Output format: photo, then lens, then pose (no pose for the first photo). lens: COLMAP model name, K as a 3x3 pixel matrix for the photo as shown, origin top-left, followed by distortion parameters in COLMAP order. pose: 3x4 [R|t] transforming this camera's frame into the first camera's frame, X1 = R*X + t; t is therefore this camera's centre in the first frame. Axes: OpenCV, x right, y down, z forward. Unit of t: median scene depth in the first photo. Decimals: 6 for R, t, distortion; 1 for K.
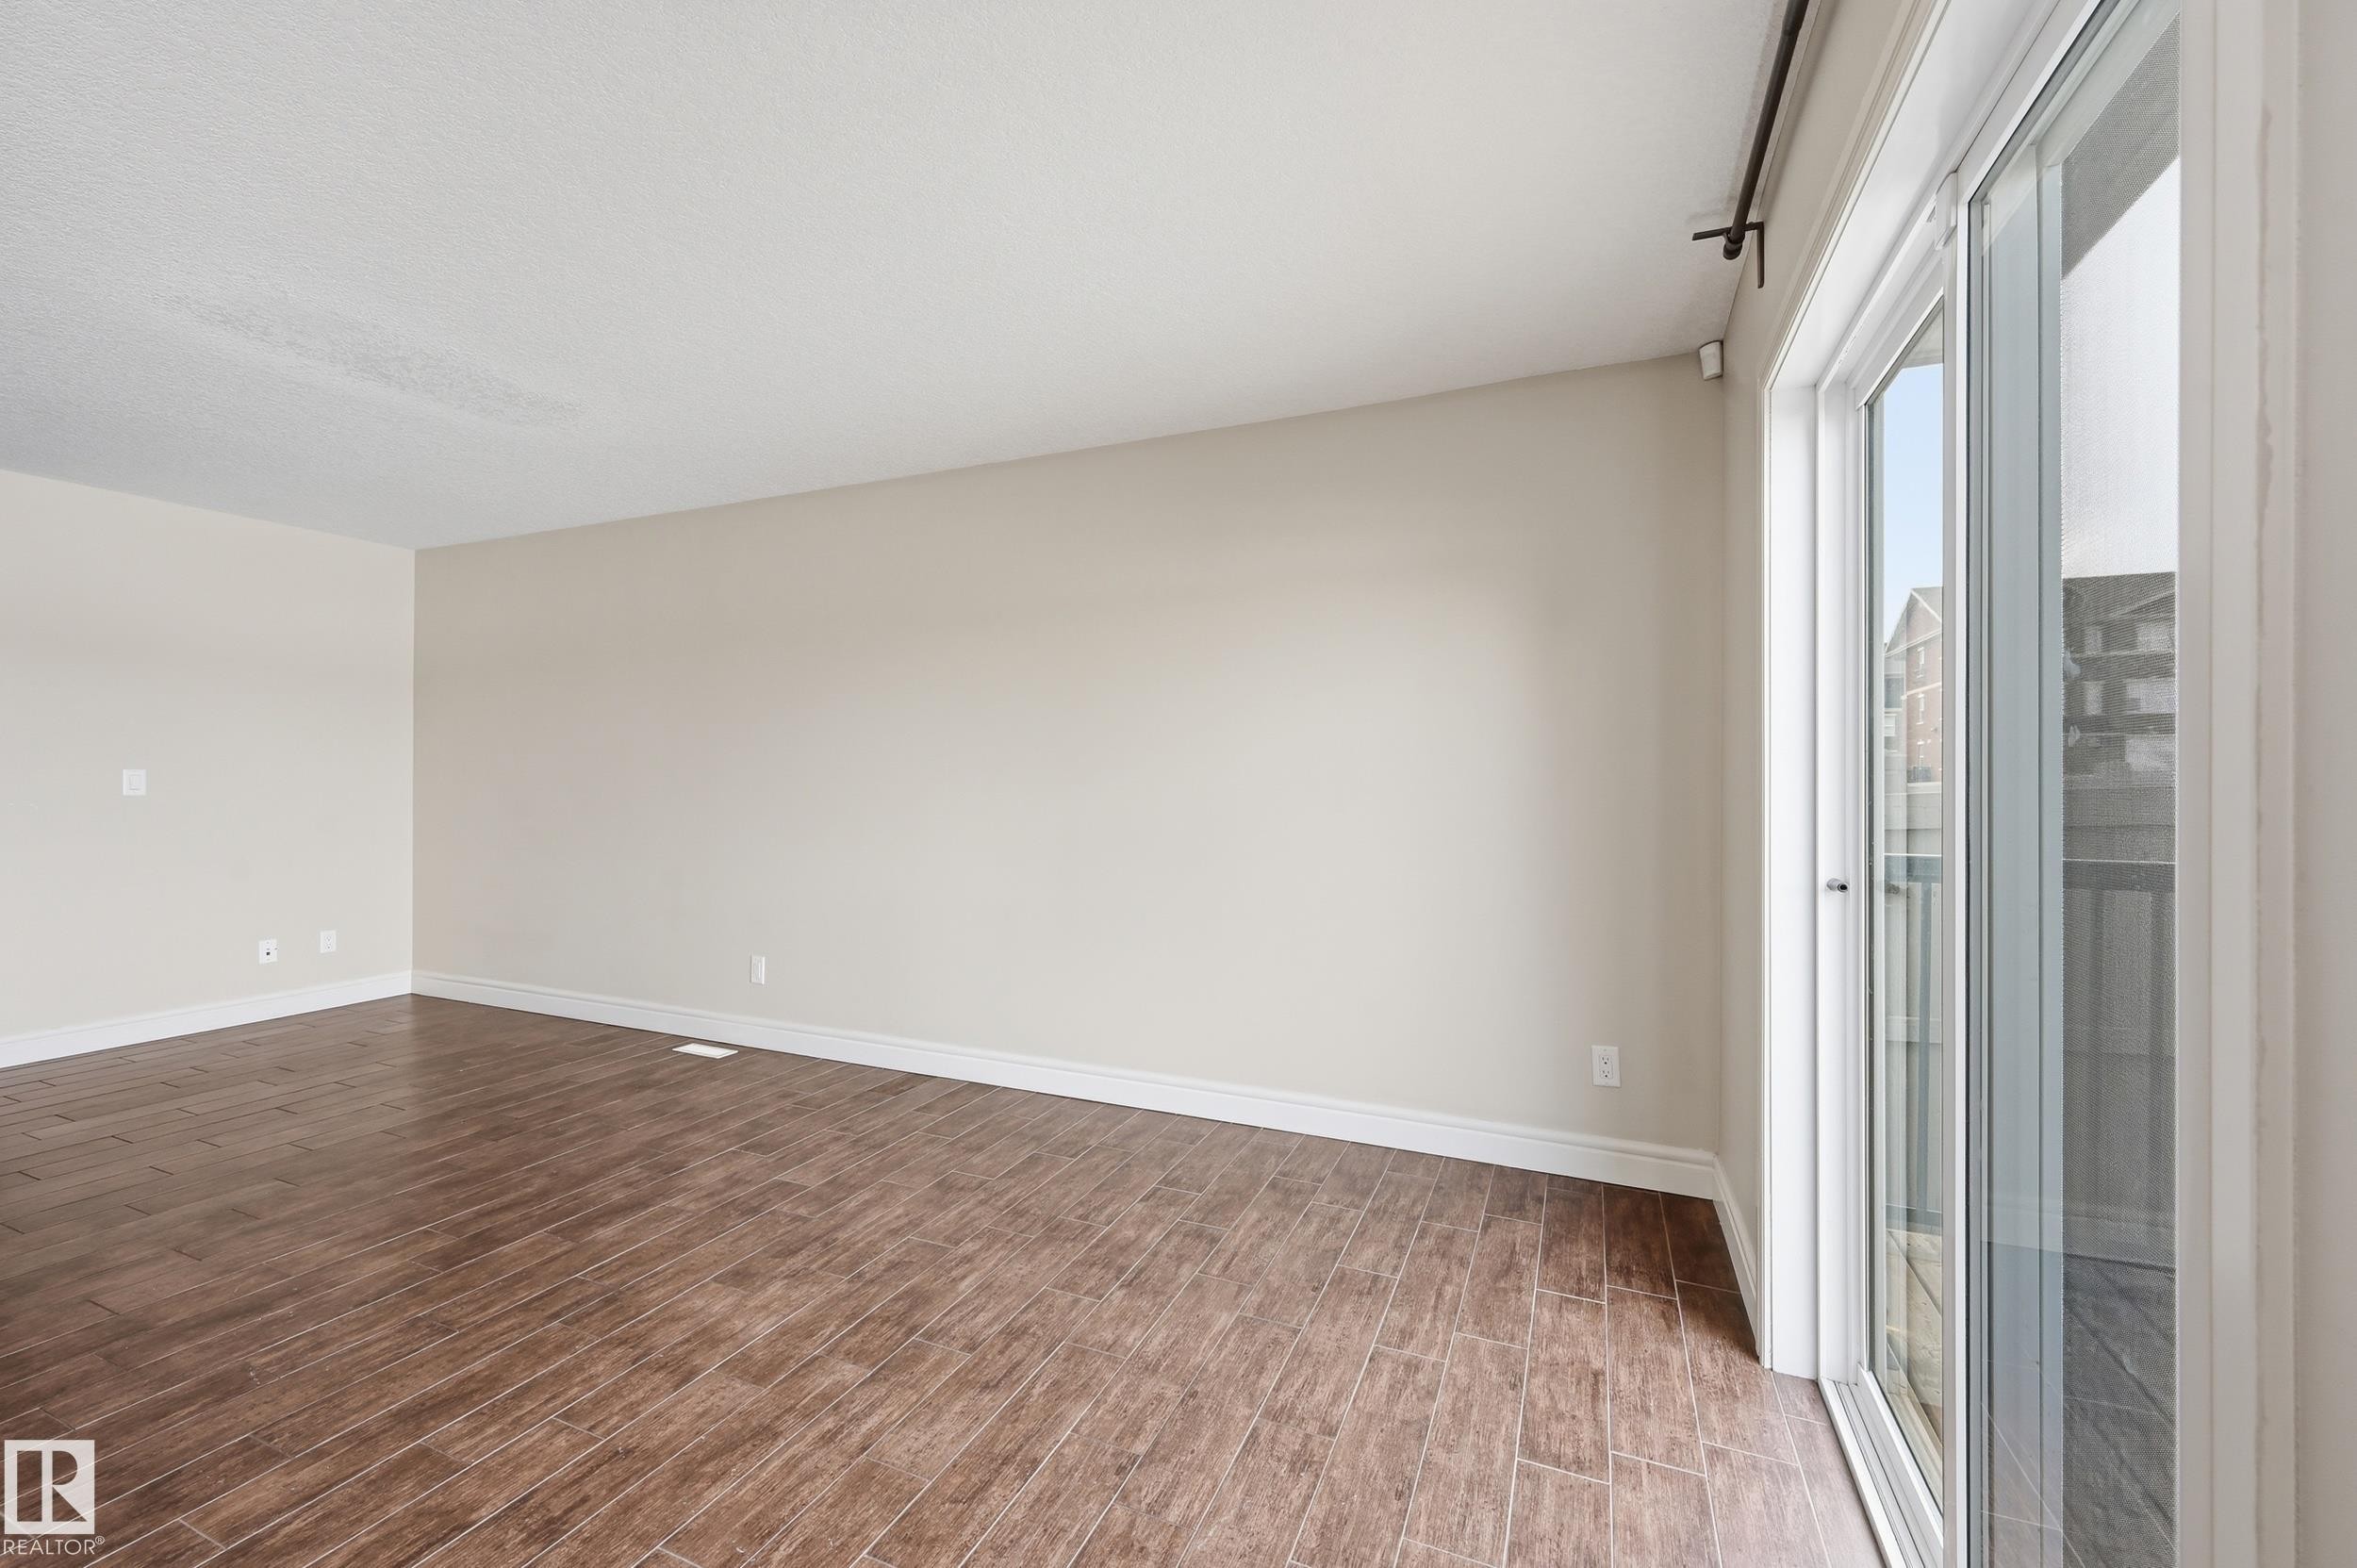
lens RADIAL K [[935.5, 0, 1185.2], [0, 935.5, 782.9], [0, 0, 1]] dist [0.000839, 0.000581]
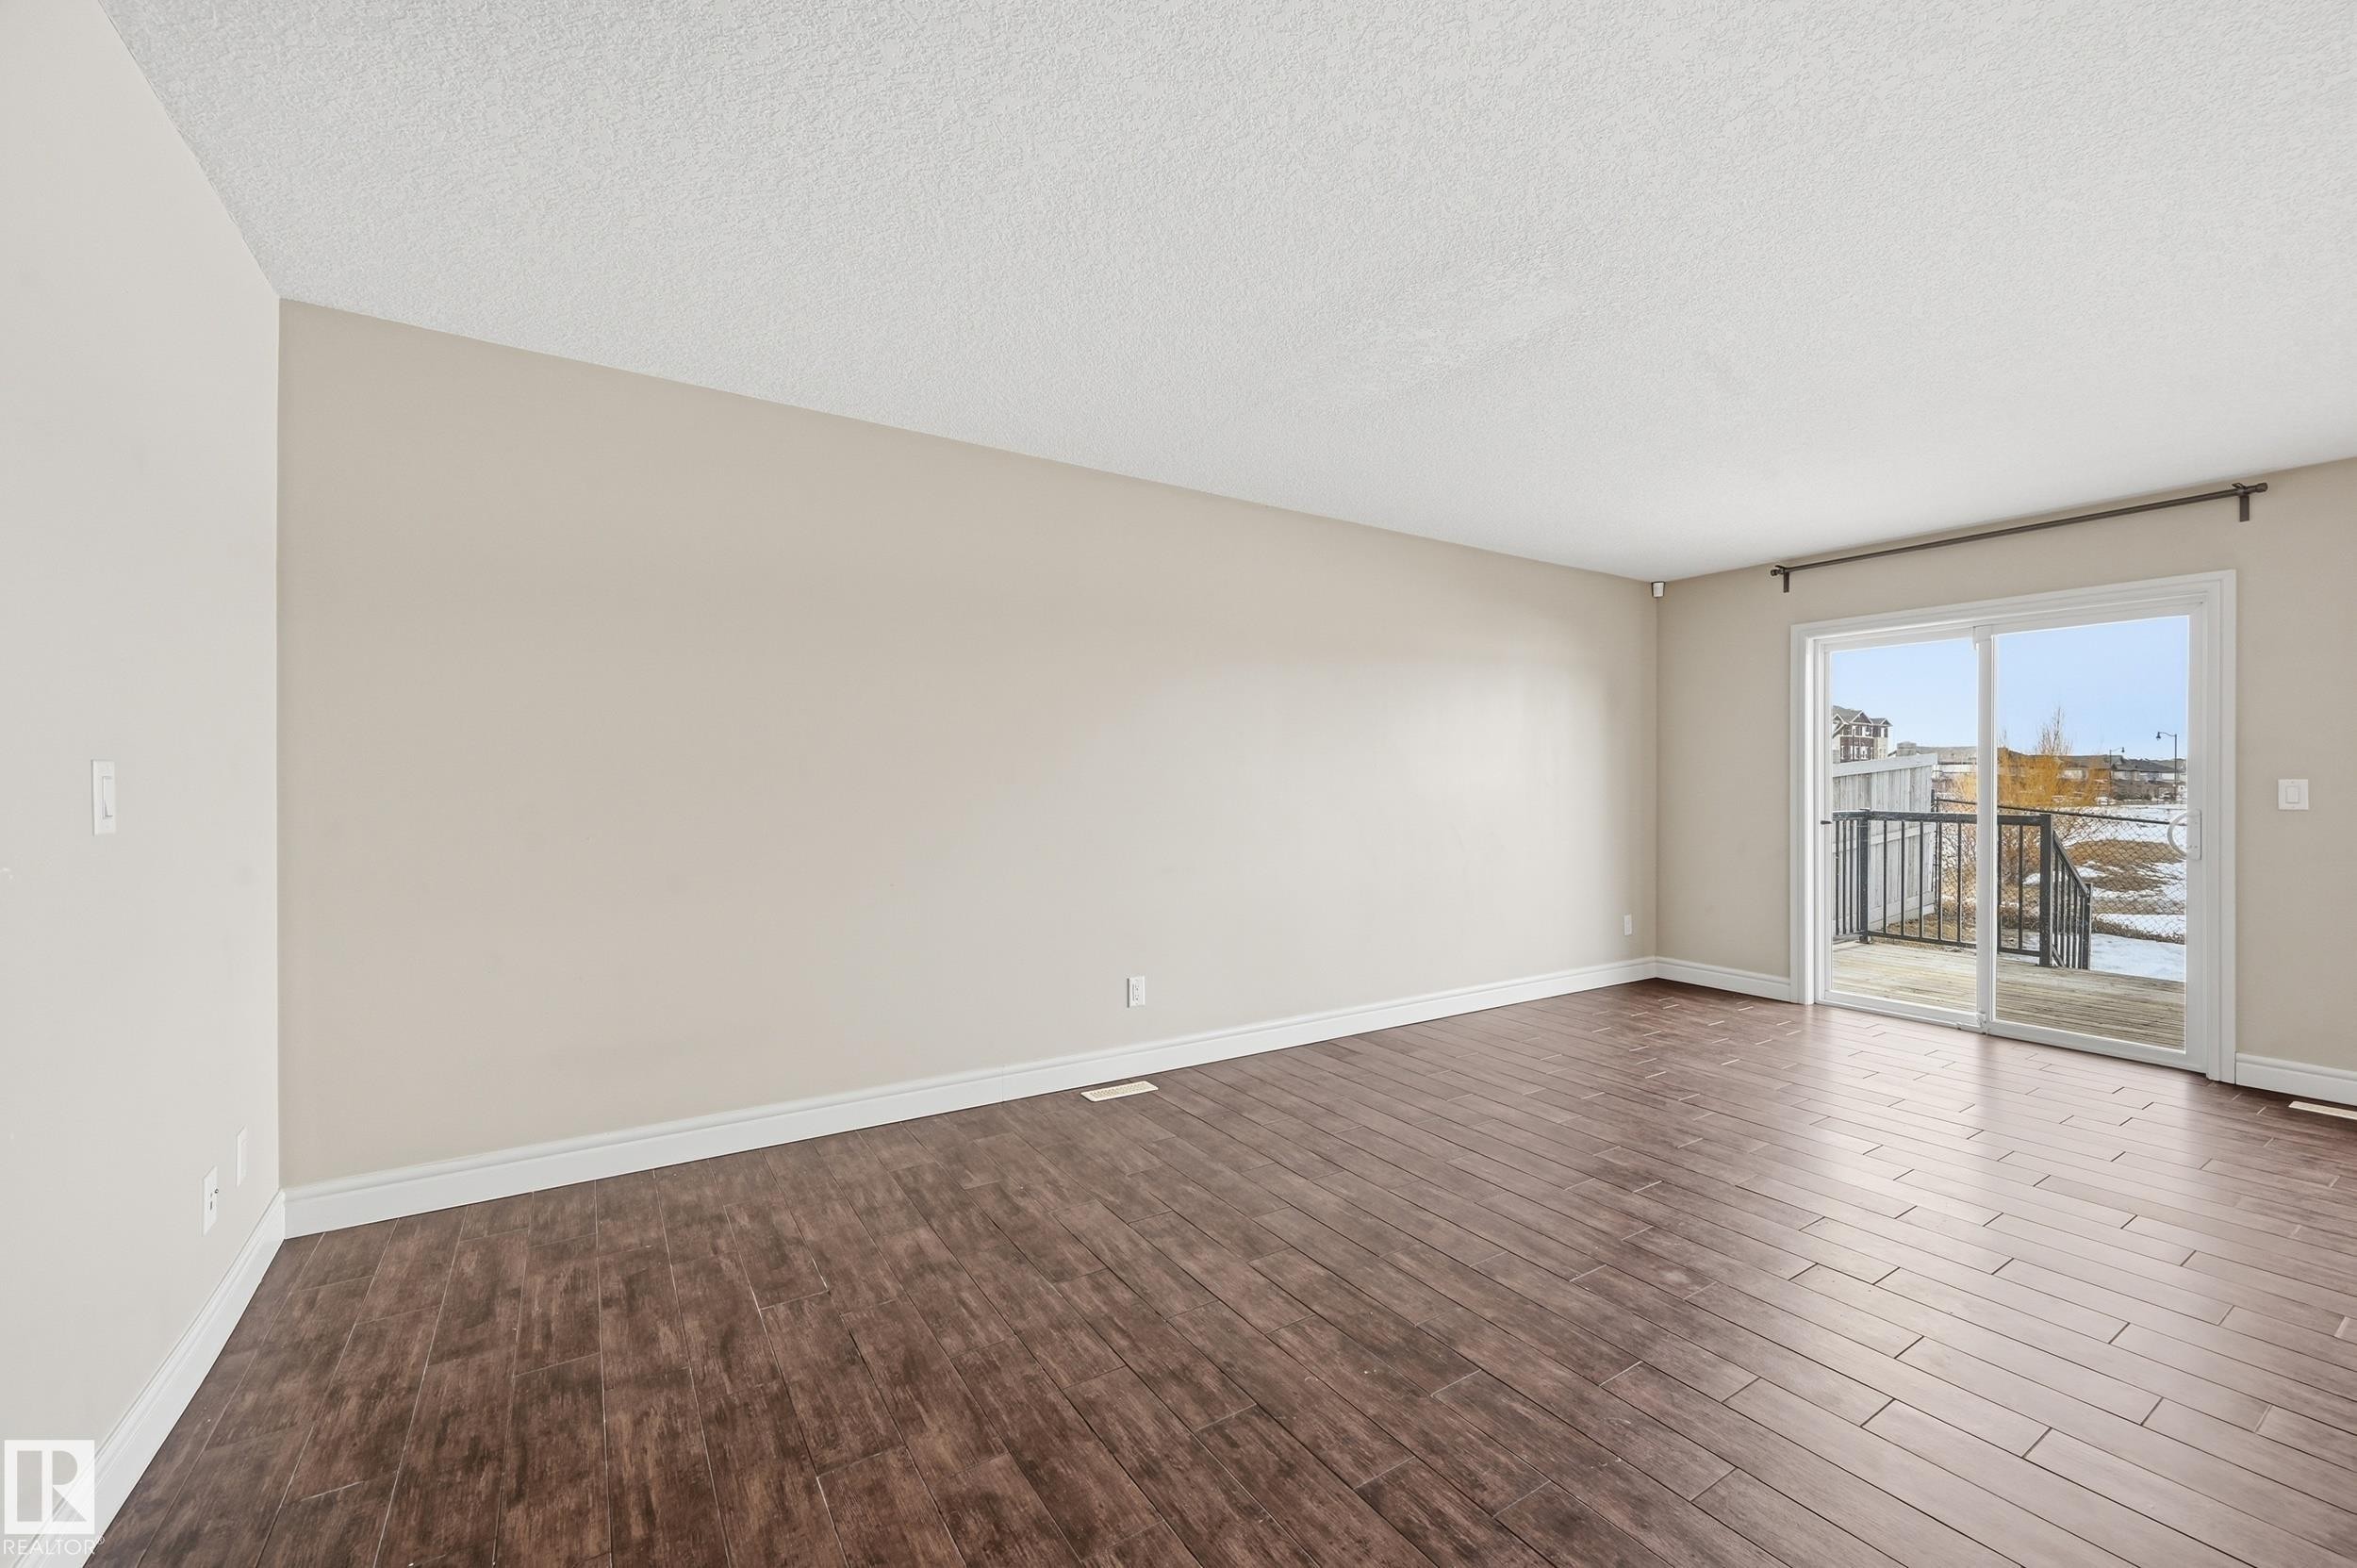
lens RADIAL K [[935.5, 0, 1185.2], [0, 935.5, 782.9], [0, 0, 1]] dist [0.000839, 0.000581]
pose [[0.556062, -0.001687, 0.831139, -1.559510], [-0.000868, 0.999996, 0.002610, -0.008456], [-0.831140, -0.002172, 0.556059, 0.594370]]
